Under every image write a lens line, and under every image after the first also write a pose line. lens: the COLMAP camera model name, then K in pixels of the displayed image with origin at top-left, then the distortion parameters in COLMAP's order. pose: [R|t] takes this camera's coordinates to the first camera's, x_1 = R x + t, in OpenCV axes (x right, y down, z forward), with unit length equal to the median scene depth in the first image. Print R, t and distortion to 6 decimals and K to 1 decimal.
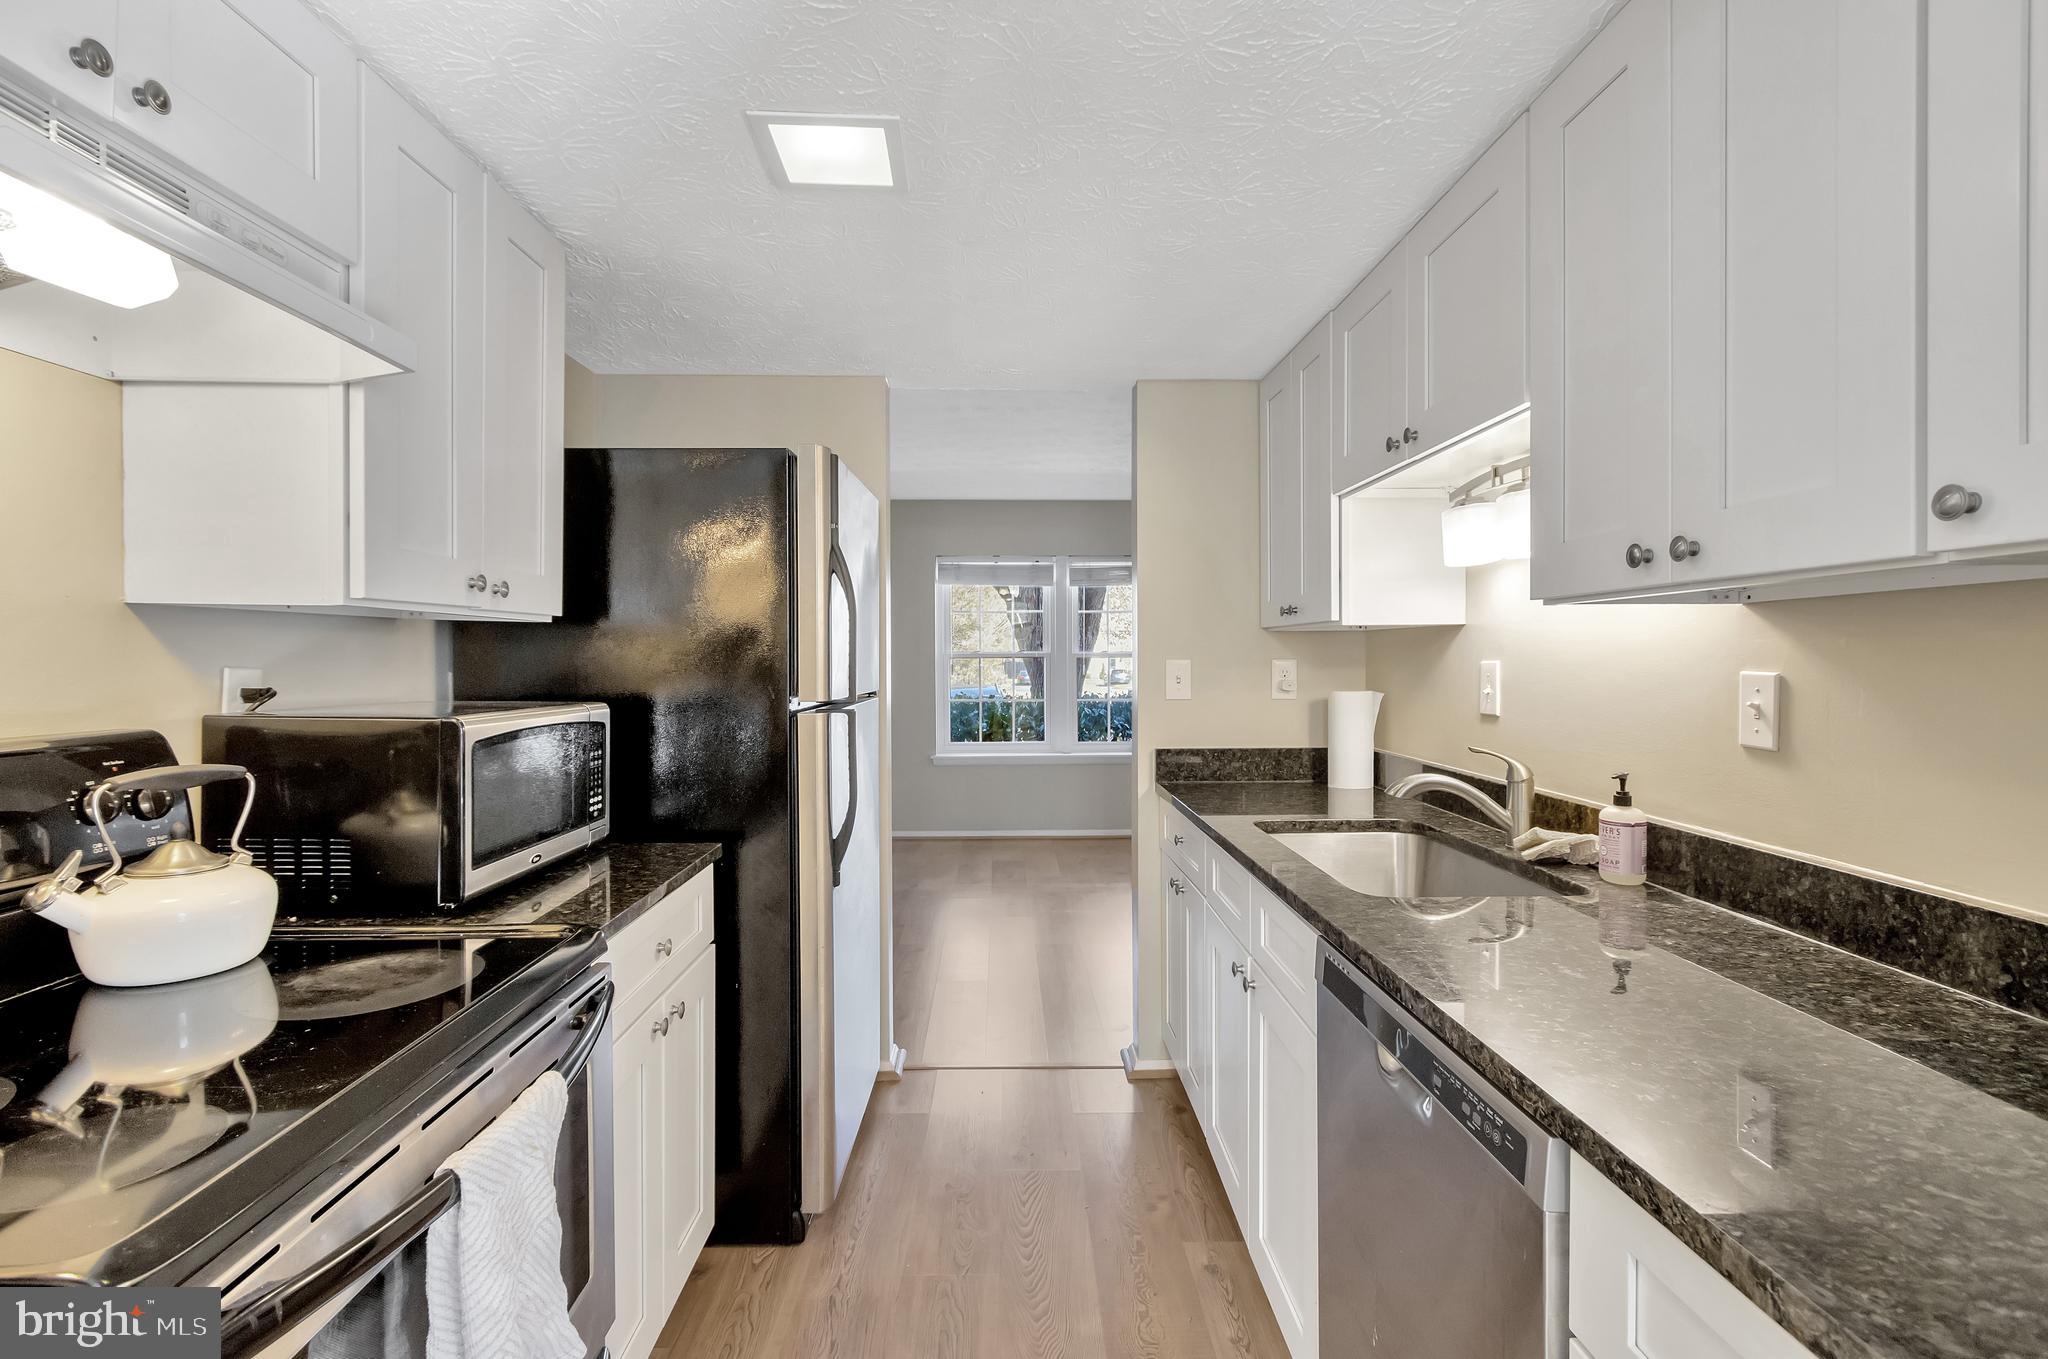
lens RADIAL K [[948.4, 0, 1005.0], [0, 948.4, 673.0], [0, 0, 1]] dist [0.005437, -0.001782]
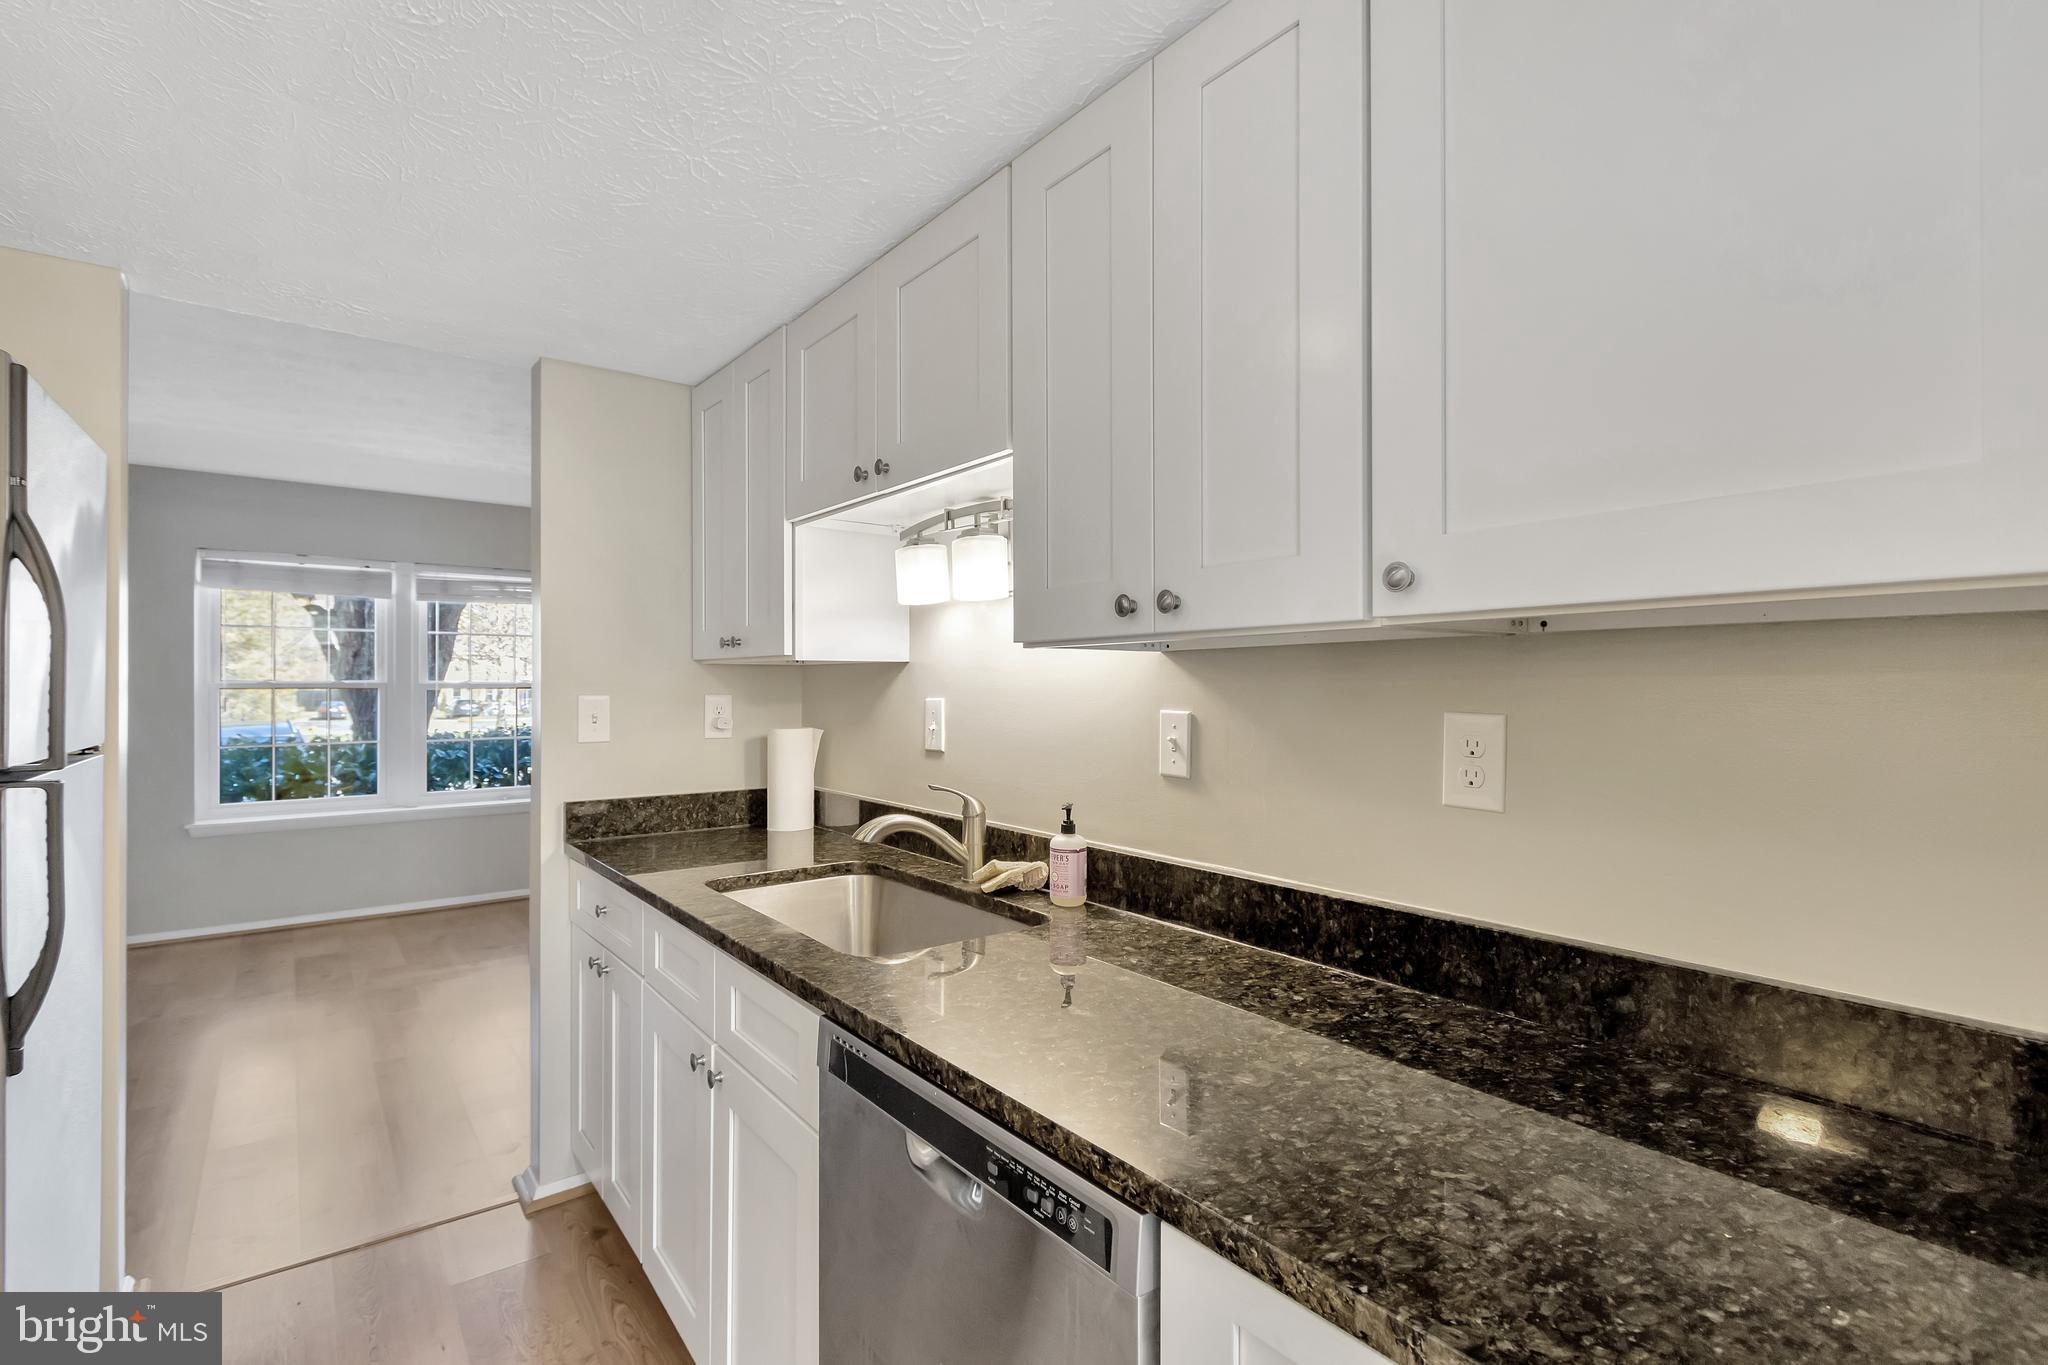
lens RADIAL K [[948.4, 0, 1030.3], [0, 948.4, 685.0], [0, 0, 1]] dist [0.005437, -0.001782]
pose [[0.792231, 0.004643, 0.610204, -0.041447], [0.006460, 0.999851, -0.015995, -0.011147], [-0.610188, 0.016614, 0.792083, 0.138401]]
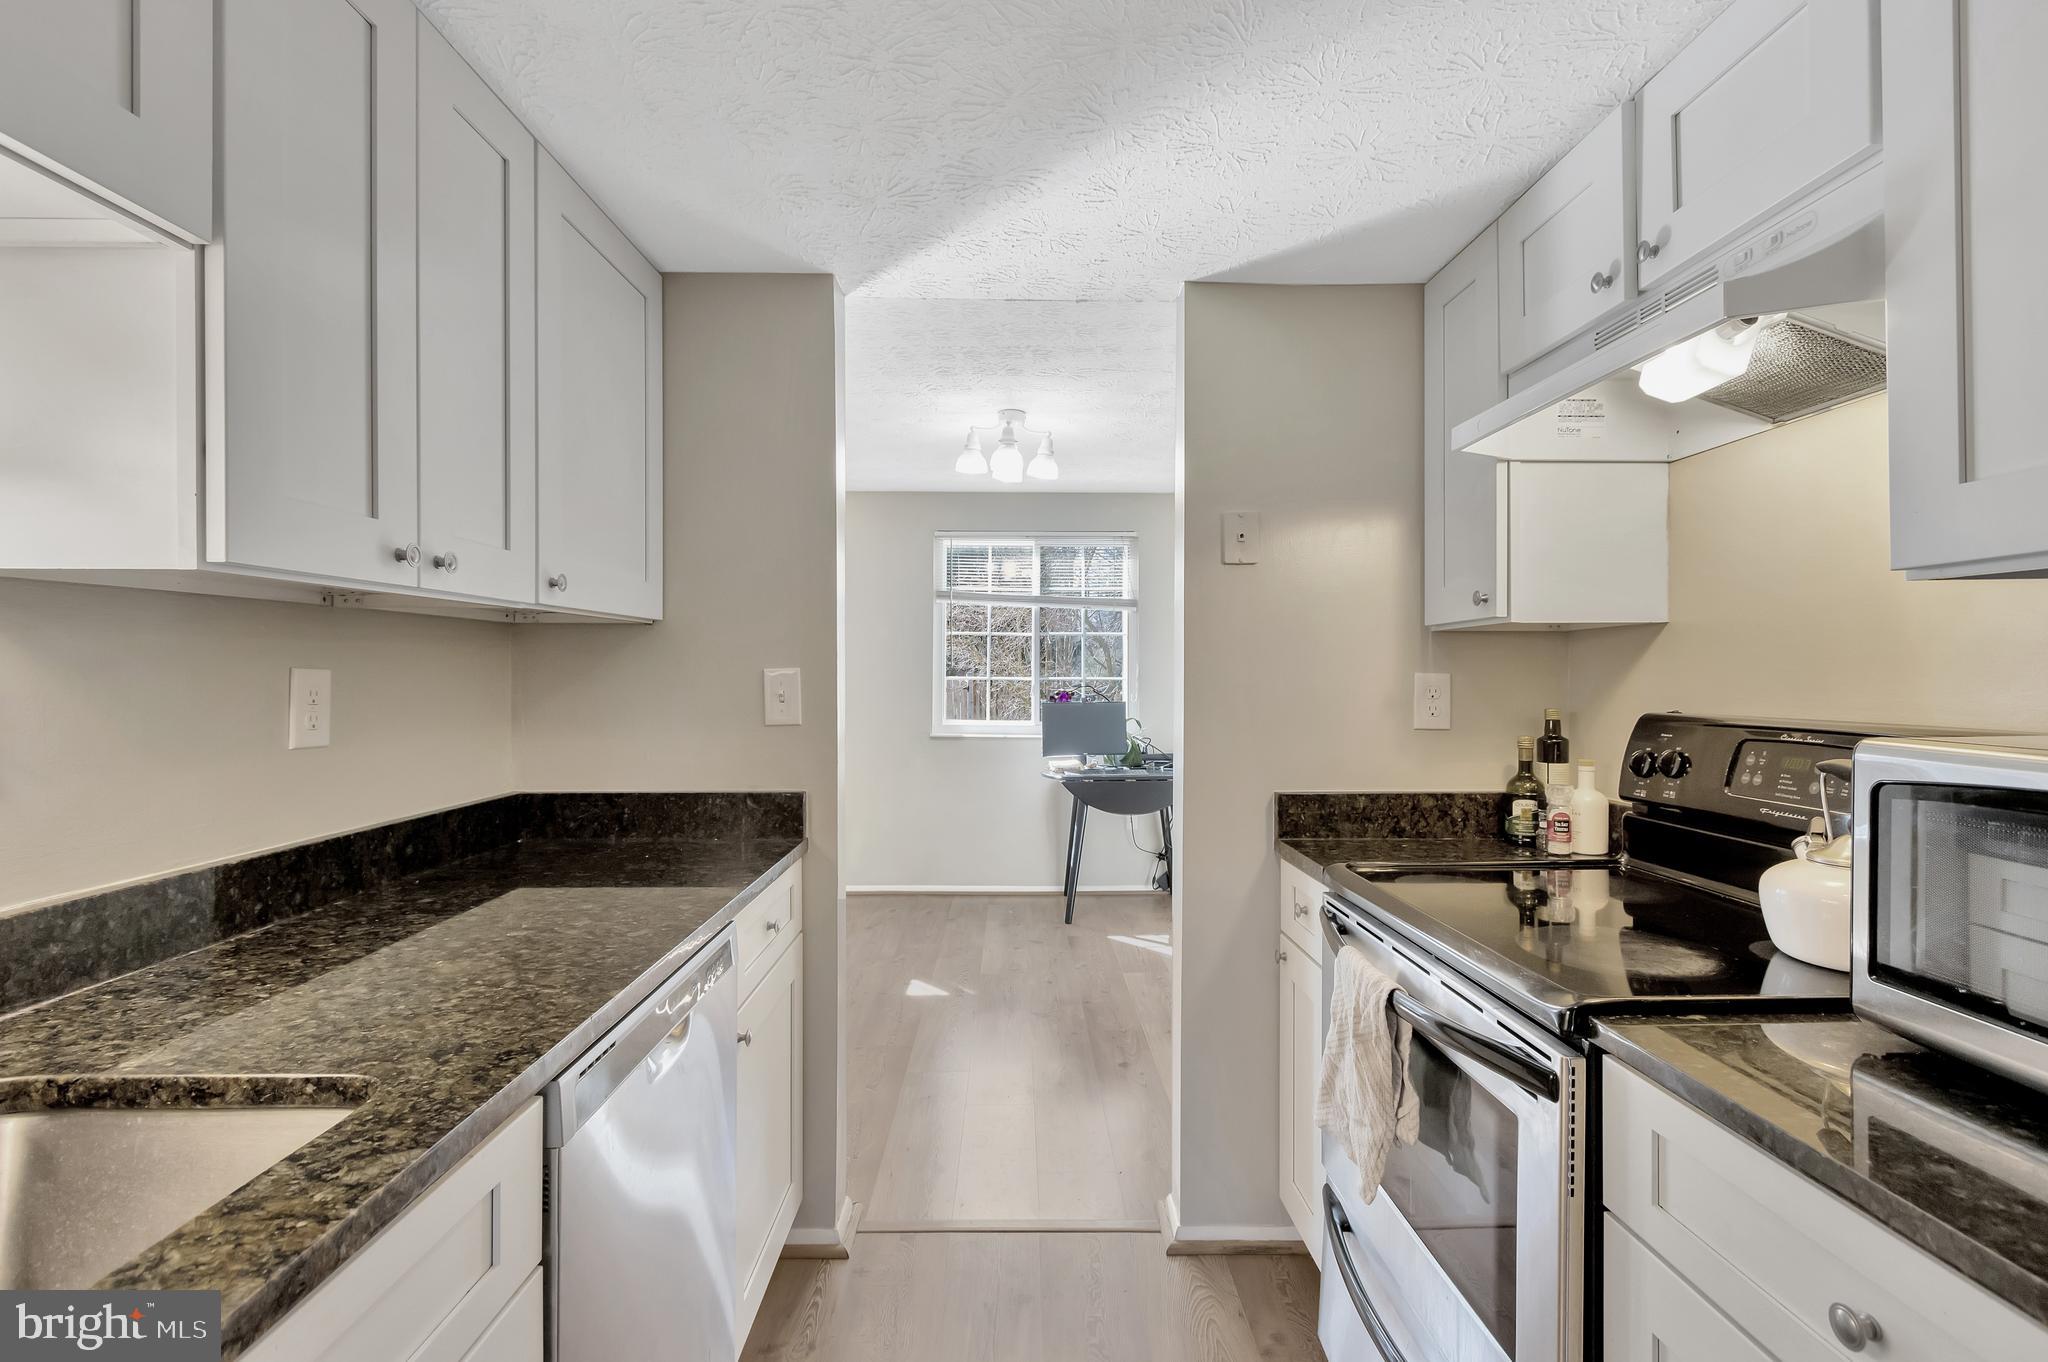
lens RADIAL K [[948.4, 0, 1029.7], [0, 948.4, 681.4], [0, 0, 1]] dist [0.005437, -0.001782]
pose [[-0.999964, 0.003137, -0.007878, 0.010142], [0.002920, 0.999619, 0.027439, -0.008654], [0.007961, 0.027415, -0.999592, 1.243106]]
